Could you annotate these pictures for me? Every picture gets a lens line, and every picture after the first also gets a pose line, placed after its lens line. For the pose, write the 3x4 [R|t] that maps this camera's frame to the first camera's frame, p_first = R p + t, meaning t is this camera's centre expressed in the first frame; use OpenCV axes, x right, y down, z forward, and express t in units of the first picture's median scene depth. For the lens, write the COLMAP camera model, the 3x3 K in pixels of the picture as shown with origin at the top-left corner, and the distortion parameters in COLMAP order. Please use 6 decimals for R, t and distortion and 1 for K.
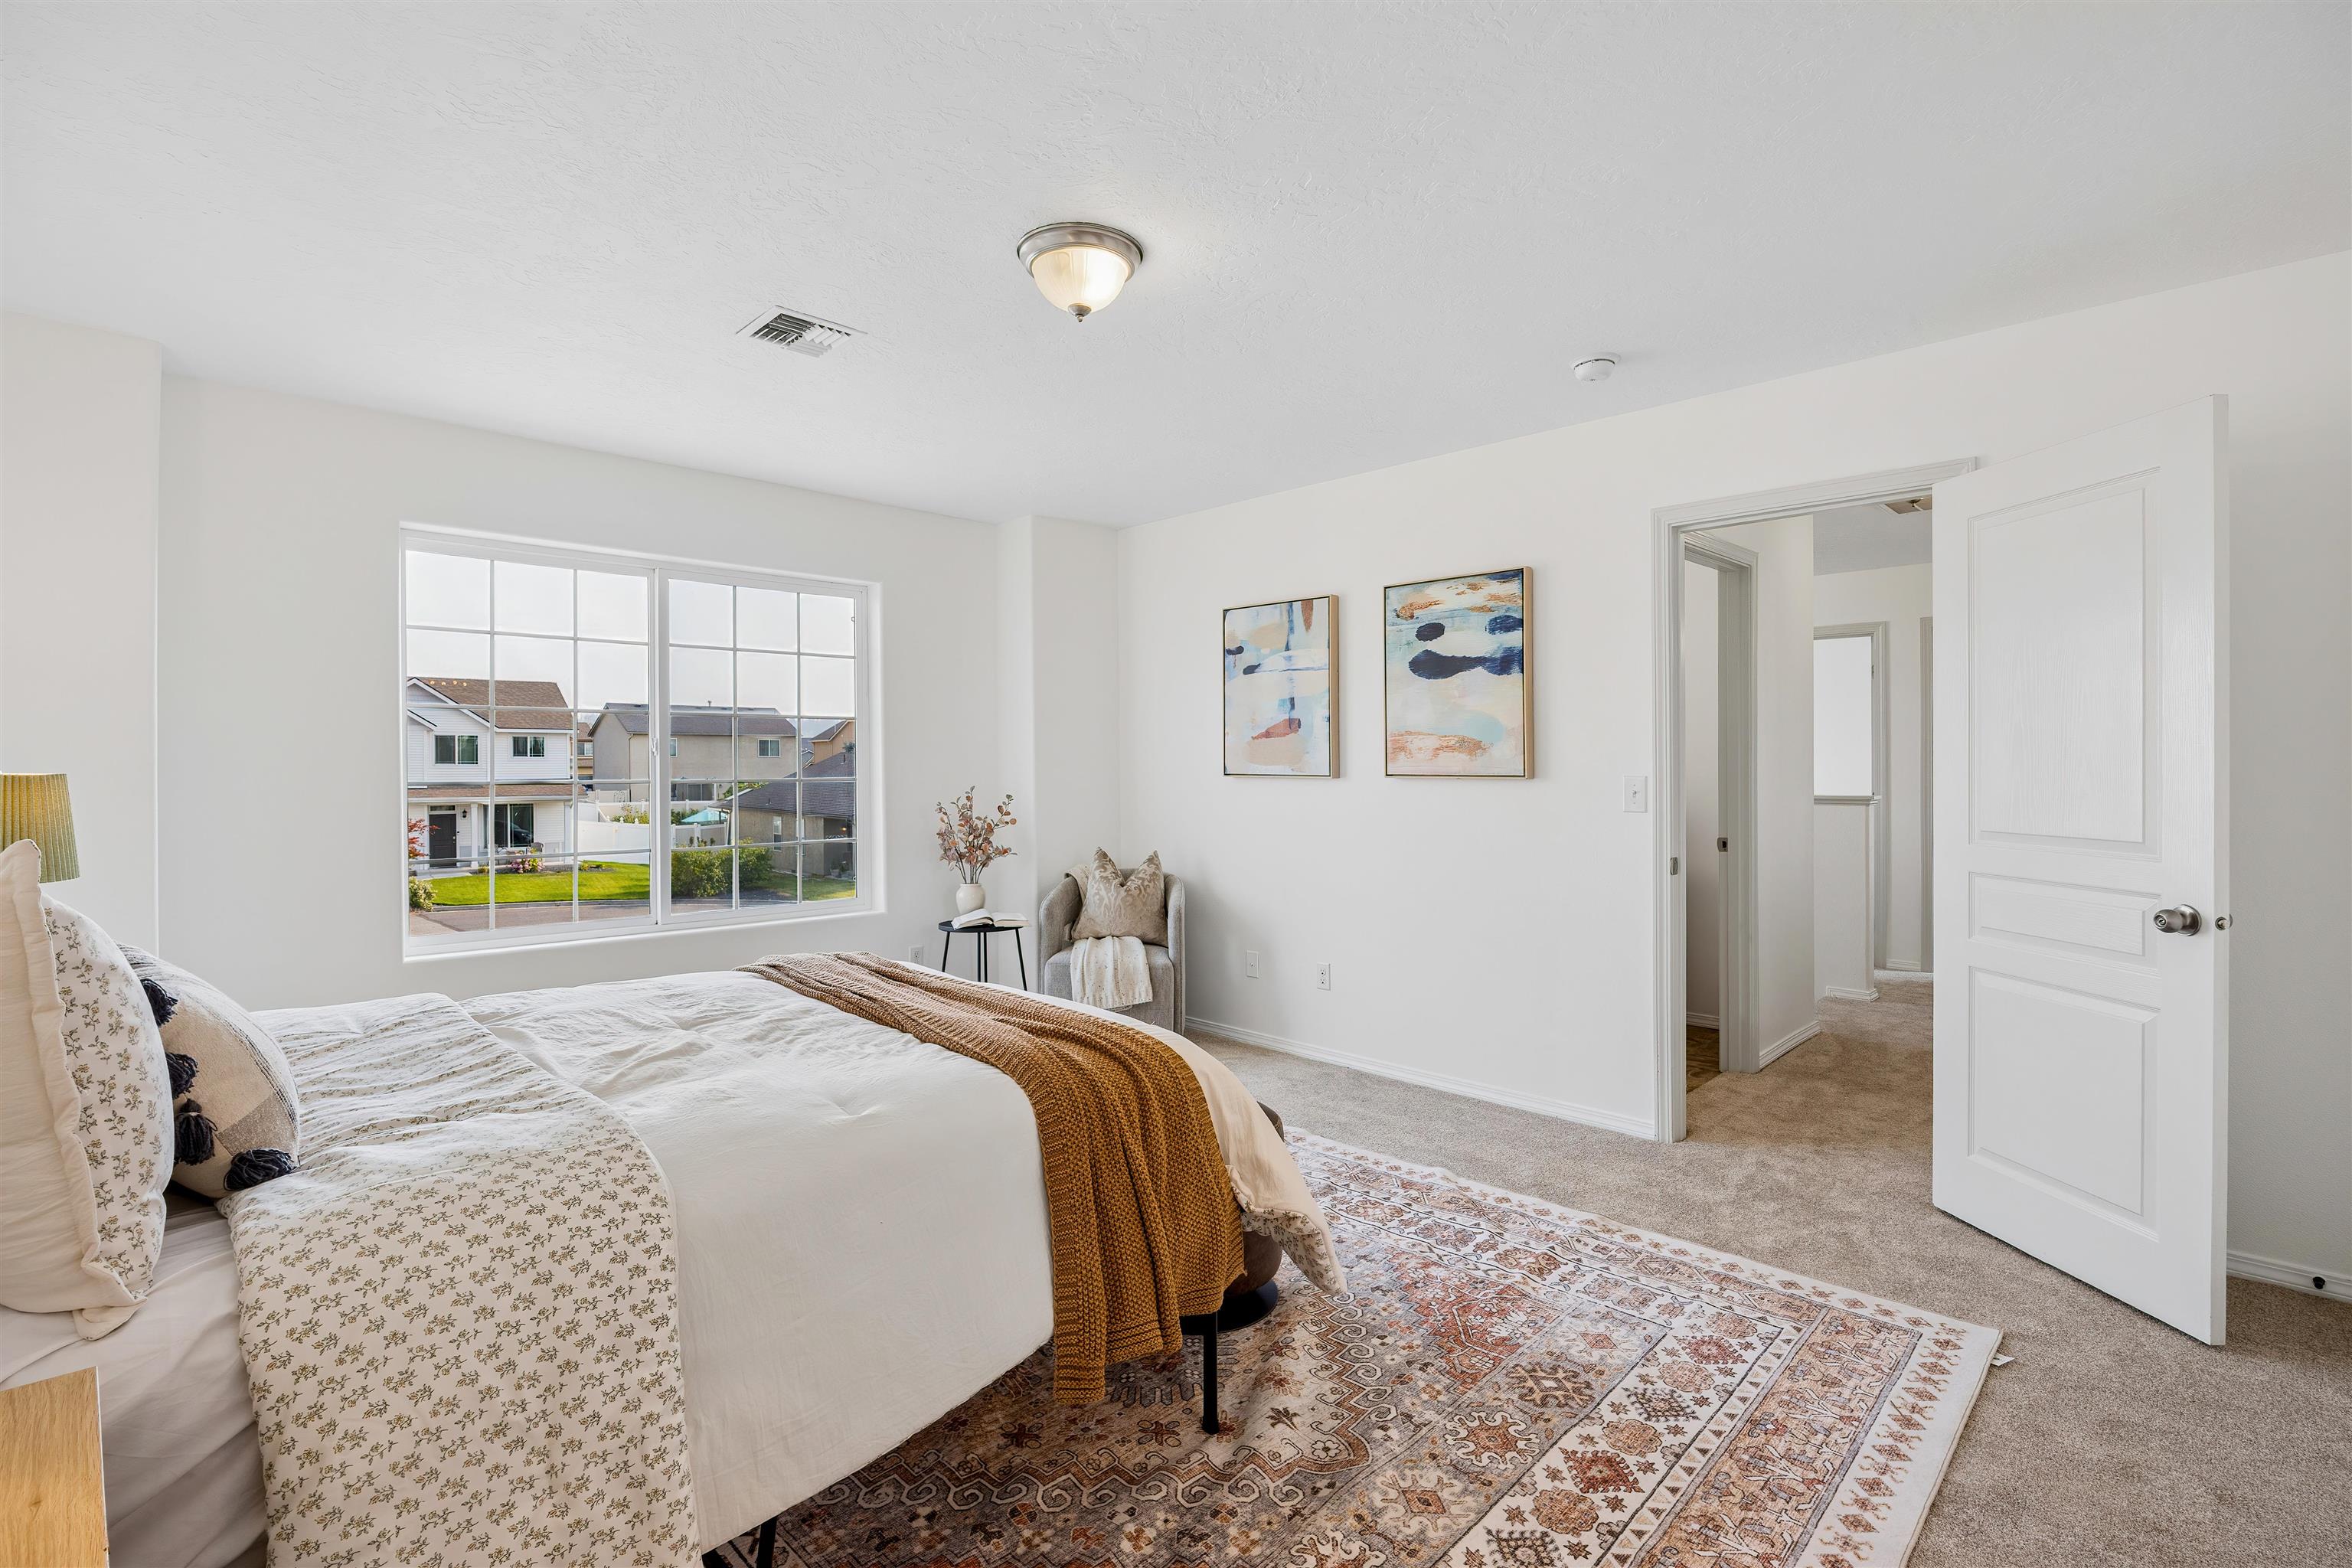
lens RADIAL K [[1096.9, 0, 1196.8], [0, 1096.9, 773.3], [0, 0, 1]] dist [-0.022962, 0.000645]
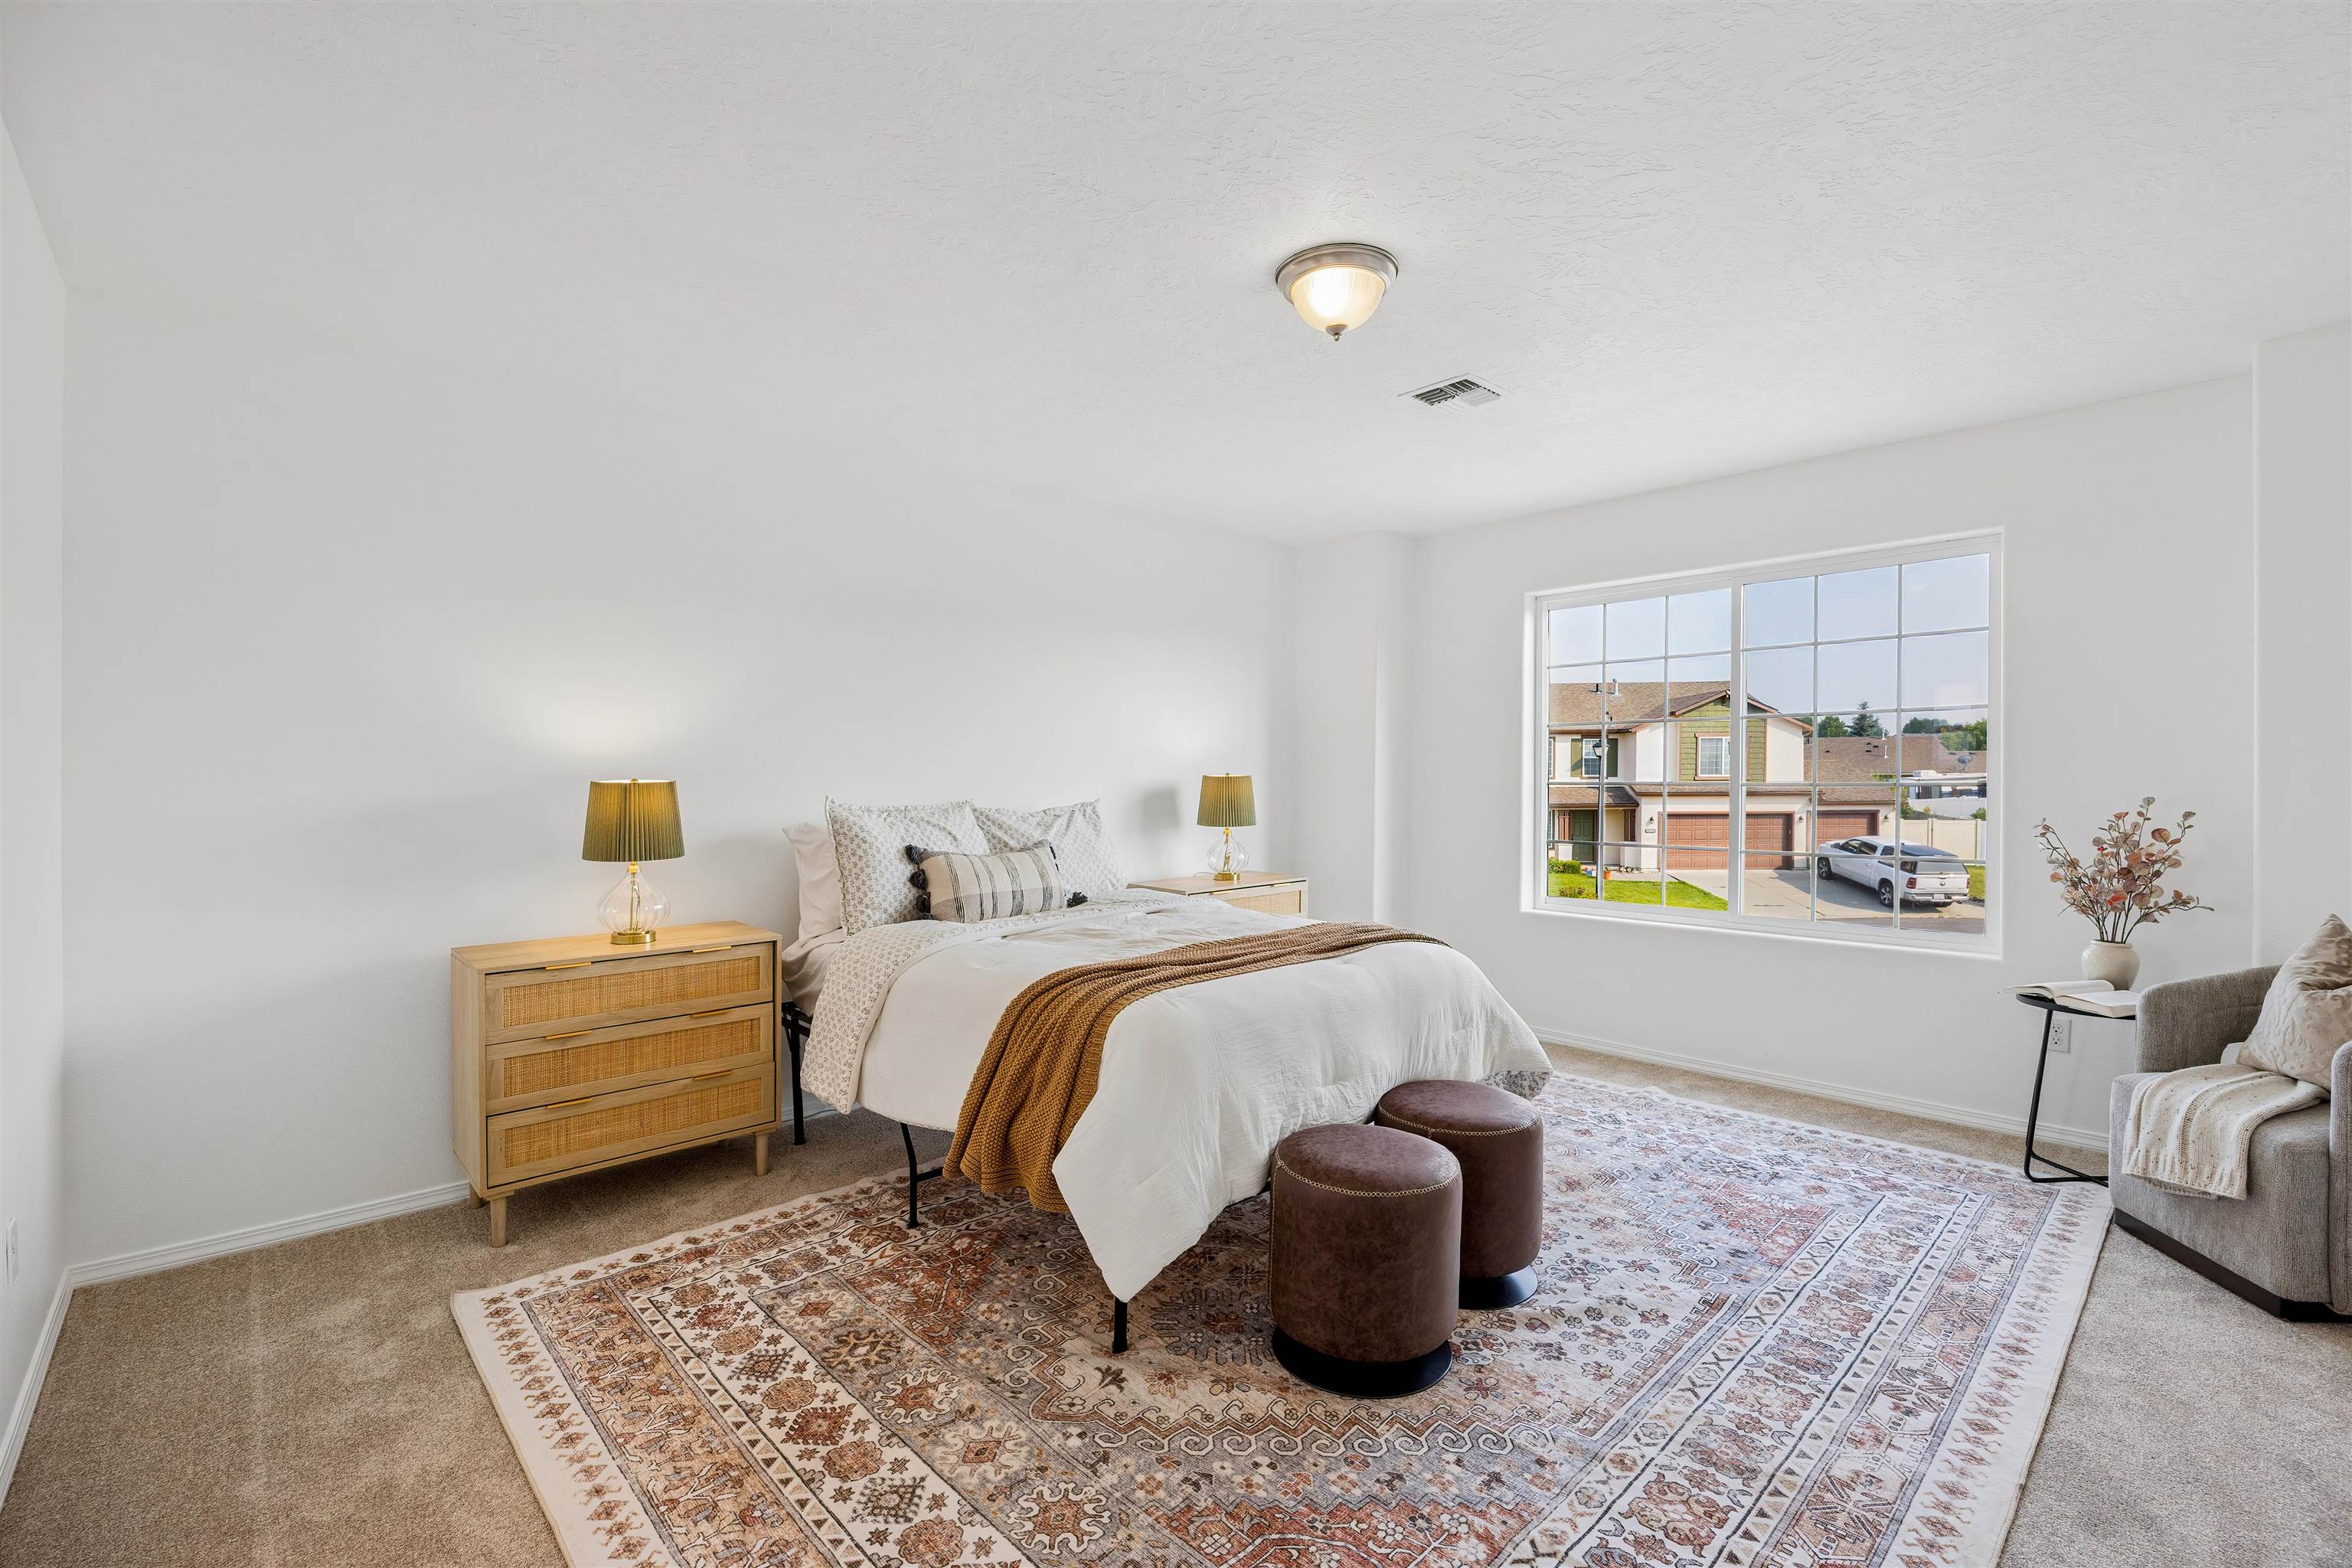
lens RADIAL K [[1023.0, 0, 1199.9], [0, 1023.0, 794.4], [0, 0, 1]] dist [-0.003289, -0.002358]
pose [[-0.035773, 0.033858, -0.998786, 1.193589], [0.007421, 0.999407, 0.033613, -0.043308], [0.999332, -0.006210, -0.036003, 1.223979]]
